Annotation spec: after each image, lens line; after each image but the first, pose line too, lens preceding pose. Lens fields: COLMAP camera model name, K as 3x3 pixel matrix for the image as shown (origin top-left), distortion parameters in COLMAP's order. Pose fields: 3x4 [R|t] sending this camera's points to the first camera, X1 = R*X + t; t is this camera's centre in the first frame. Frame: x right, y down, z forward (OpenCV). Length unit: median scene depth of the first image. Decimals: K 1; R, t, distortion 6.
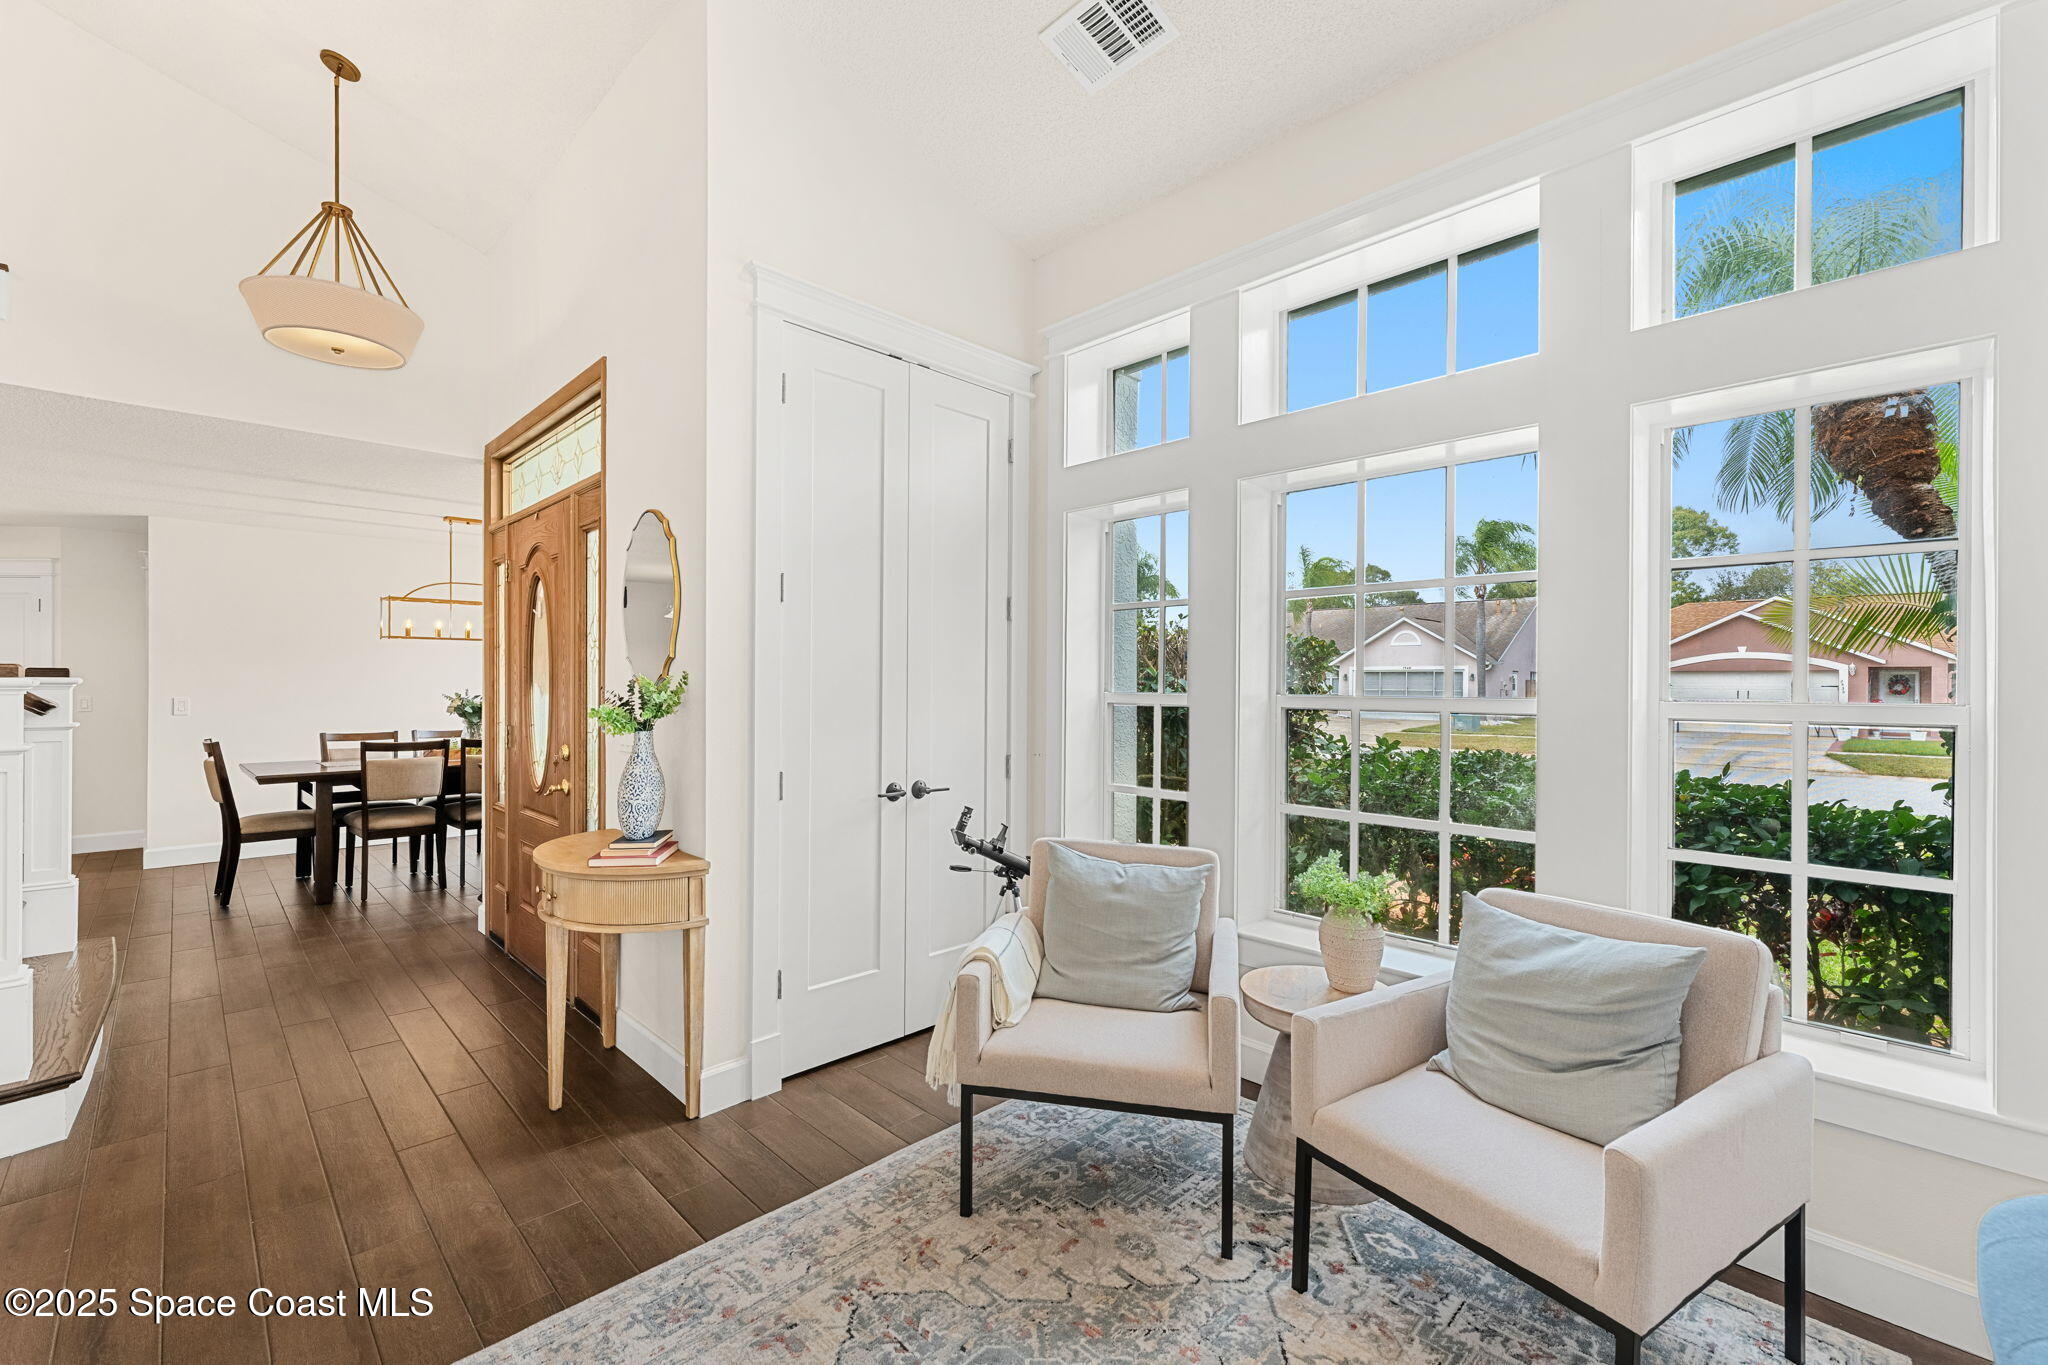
lens RADIAL K [[884.6, 0, 1019.4], [0, 884.6, 687.4], [0, 0, 1]] dist [-0.000864, 0.000032]
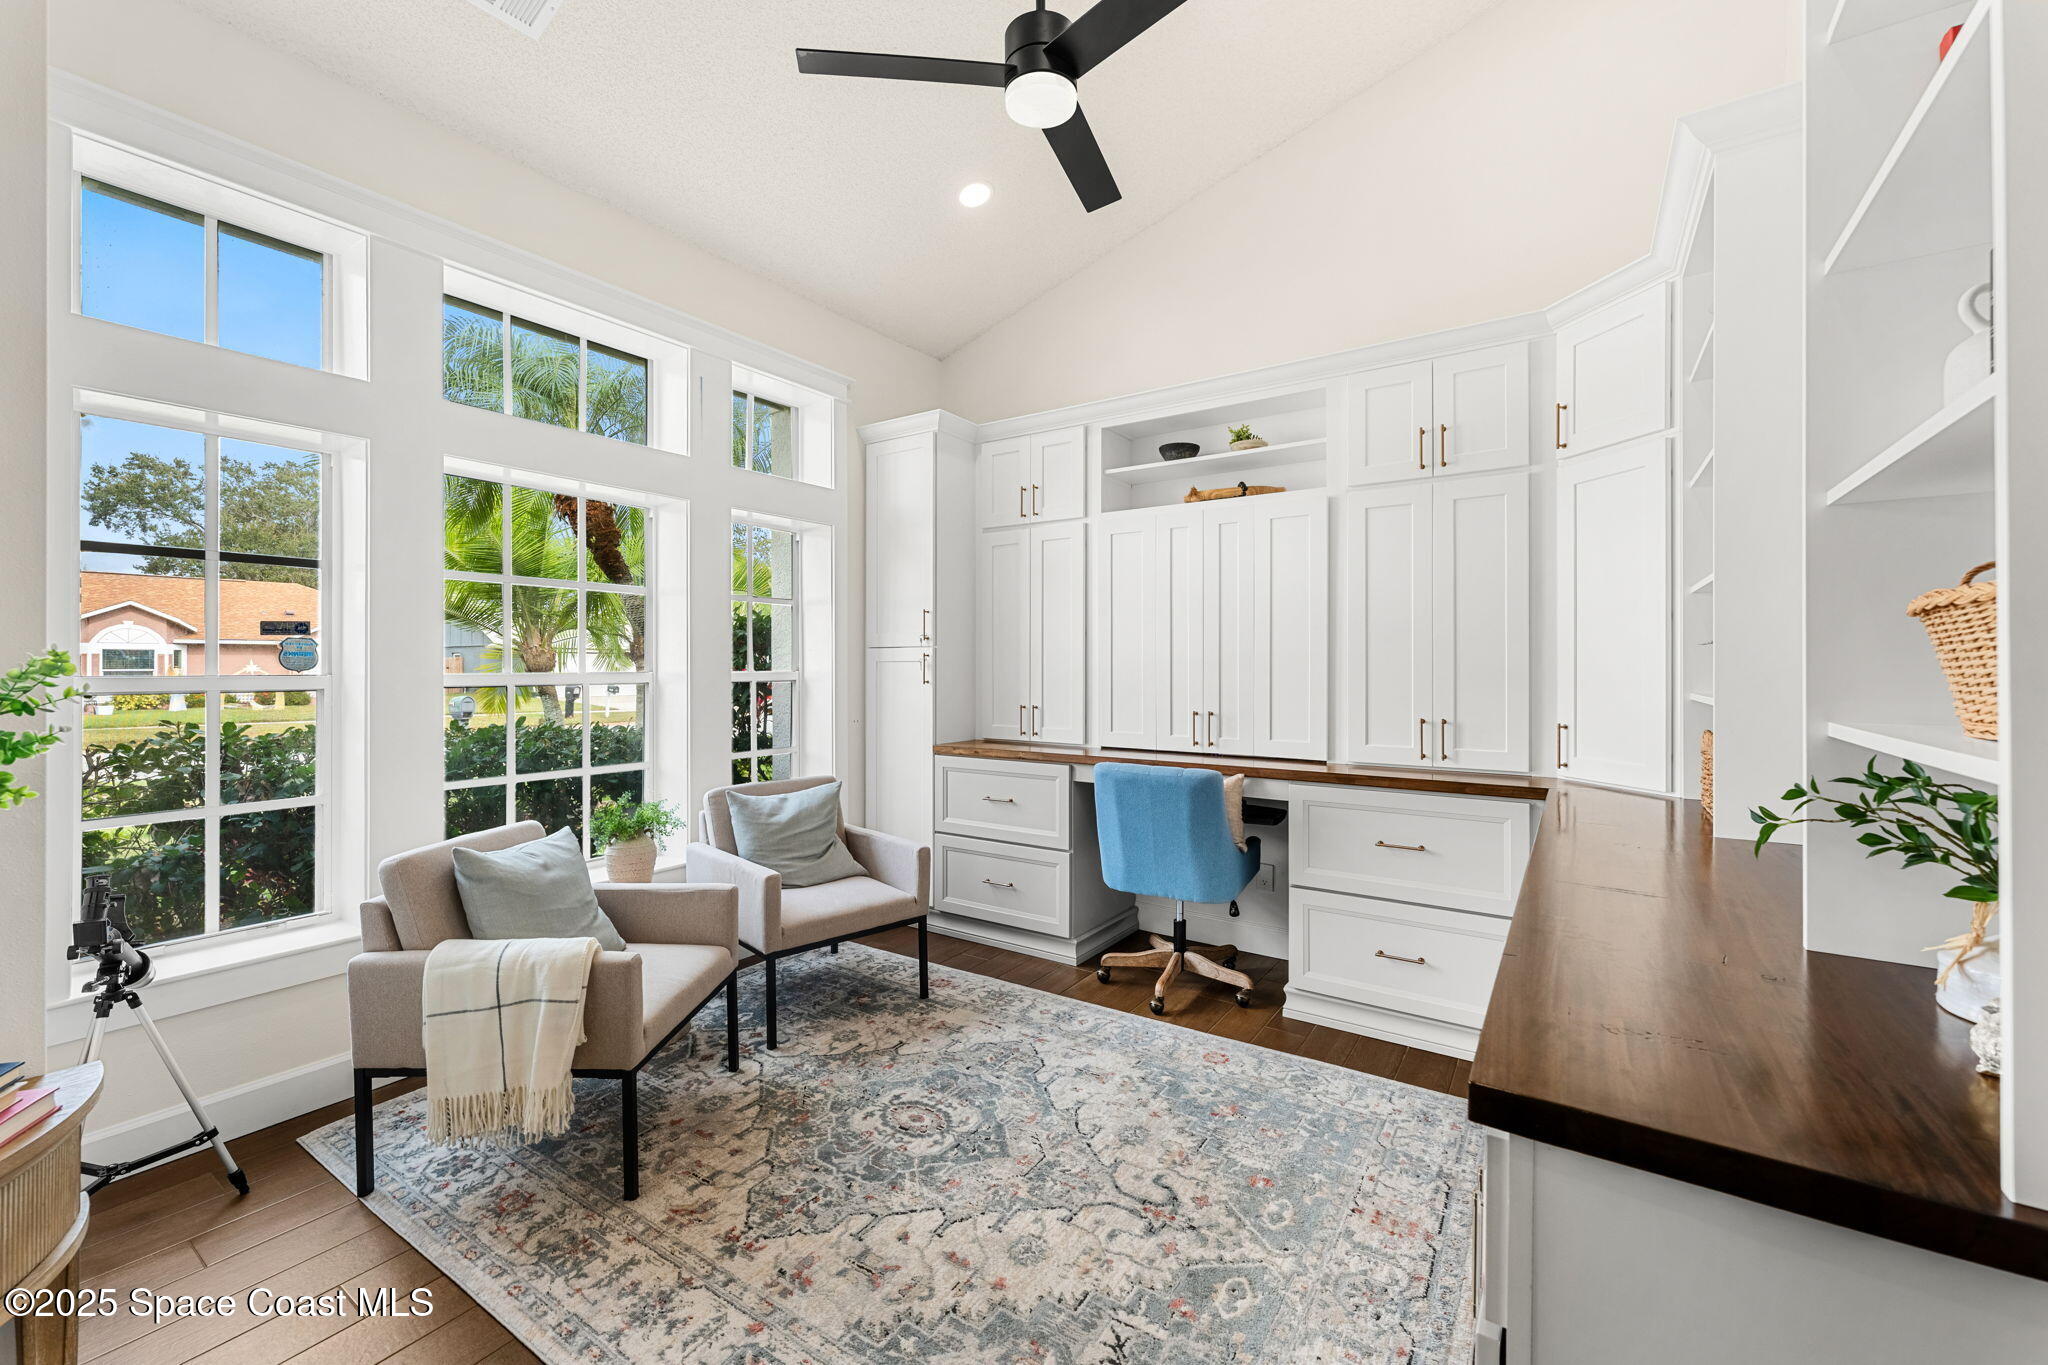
lens RADIAL K [[823.6, 0, 1031.5], [0, 823.6, 666.8], [0, 0, 1]] dist [0.003702, 0.000210]
pose [[-0.222329, -0.010254, 0.974918, -1.156435], [-0.000865, 0.999946, 0.010320, -0.015541], [-0.974971, 0.001451, -0.222326, 0.833620]]
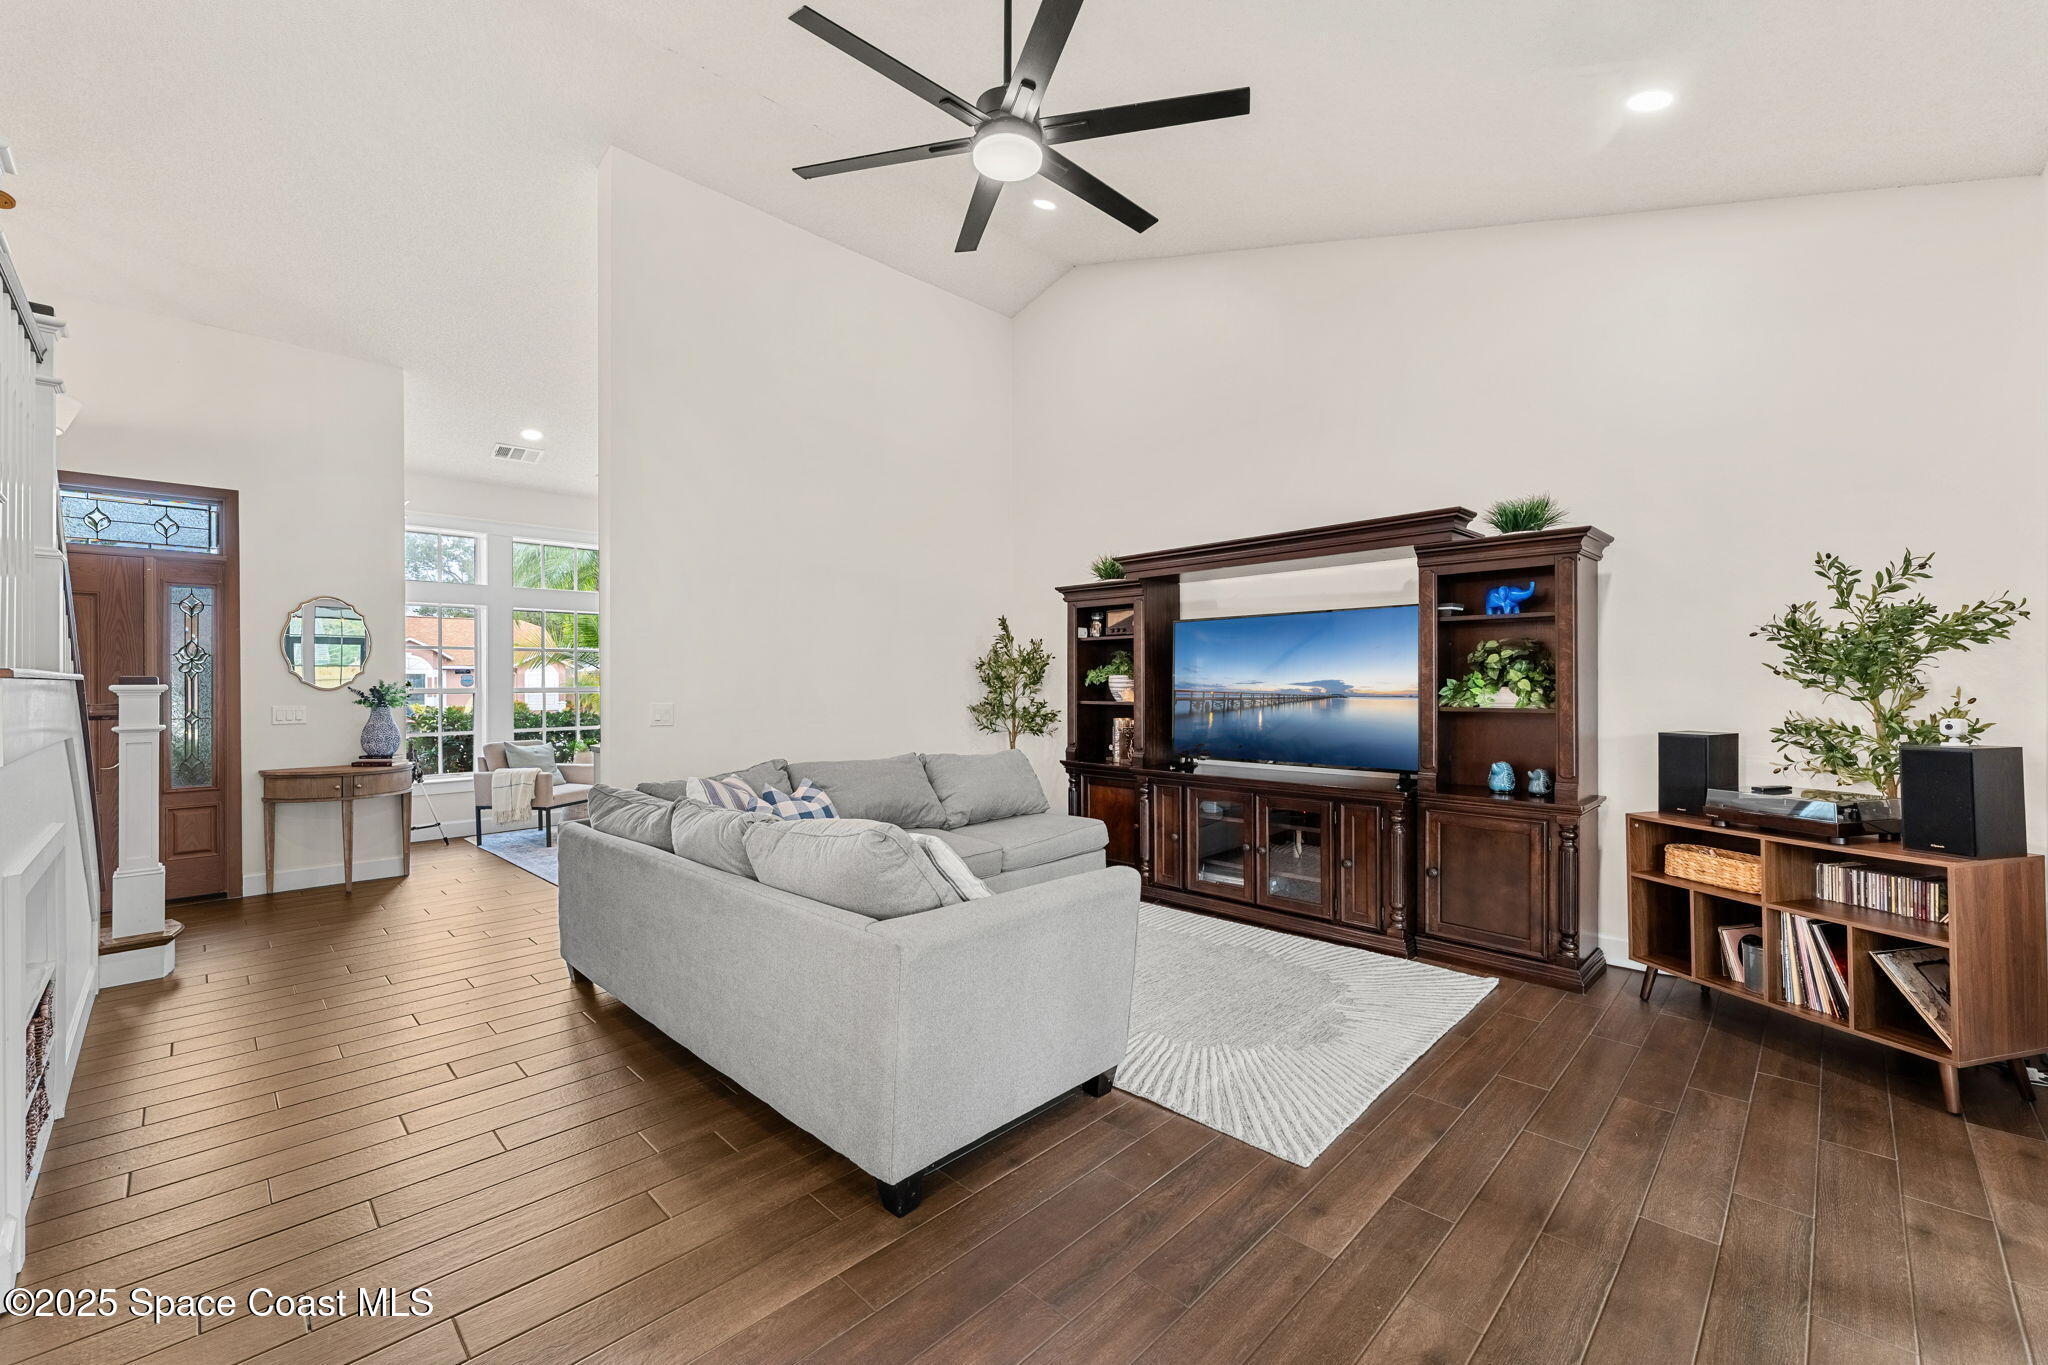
lens RADIAL K [[823.6, 0, 1019.0], [0, 823.6, 688.1], [0, 0, 1]] dist [0.003702, 0.000210]
pose [[-0.032742, -0.012044, 0.999391, -3.339474], [0.001506, 0.999926, 0.012100, -0.020968], [-0.999463, 0.001901, -0.032721, -0.639011]]
